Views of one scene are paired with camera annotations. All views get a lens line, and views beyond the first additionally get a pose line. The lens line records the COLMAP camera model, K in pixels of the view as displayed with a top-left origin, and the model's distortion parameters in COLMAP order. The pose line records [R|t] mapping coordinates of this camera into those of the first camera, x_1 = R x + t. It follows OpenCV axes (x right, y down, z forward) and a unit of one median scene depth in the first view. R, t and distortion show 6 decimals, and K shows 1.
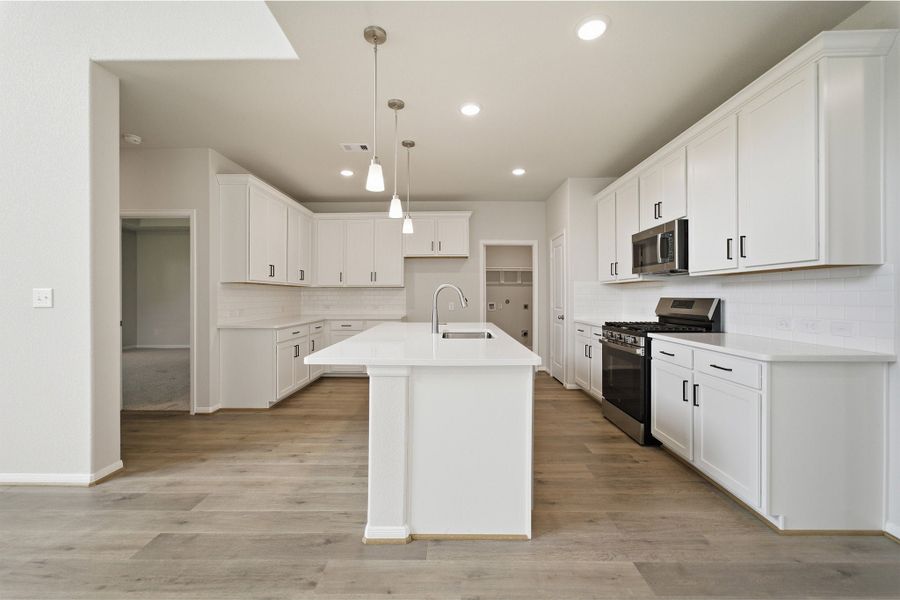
lens RADIAL K [[366.5, 0, 451.7], [0, 366.5, 297.7], [0, 0, 1]] dist [-0.009743, 0.002604]
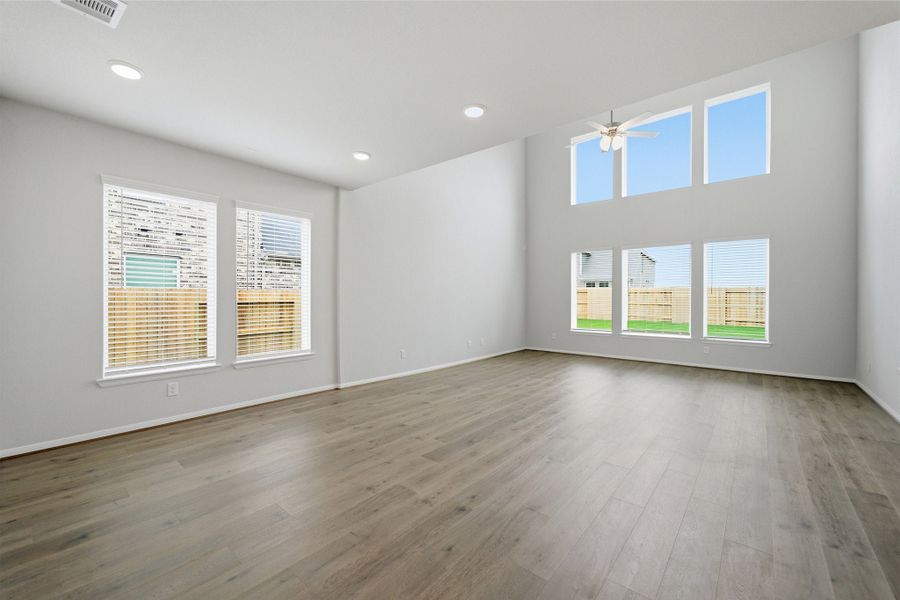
lens RADIAL K [[366.5, 0, 445.5], [0, 366.5, 294.5], [0, 0, 1]] dist [-0.009743, 0.002604]
pose [[-0.648386, -0.008138, -0.761268, 0.537063], [-0.006439, 0.999966, -0.005206, -0.005396], [0.761284, 0.001527, -0.648416, 0.326937]]
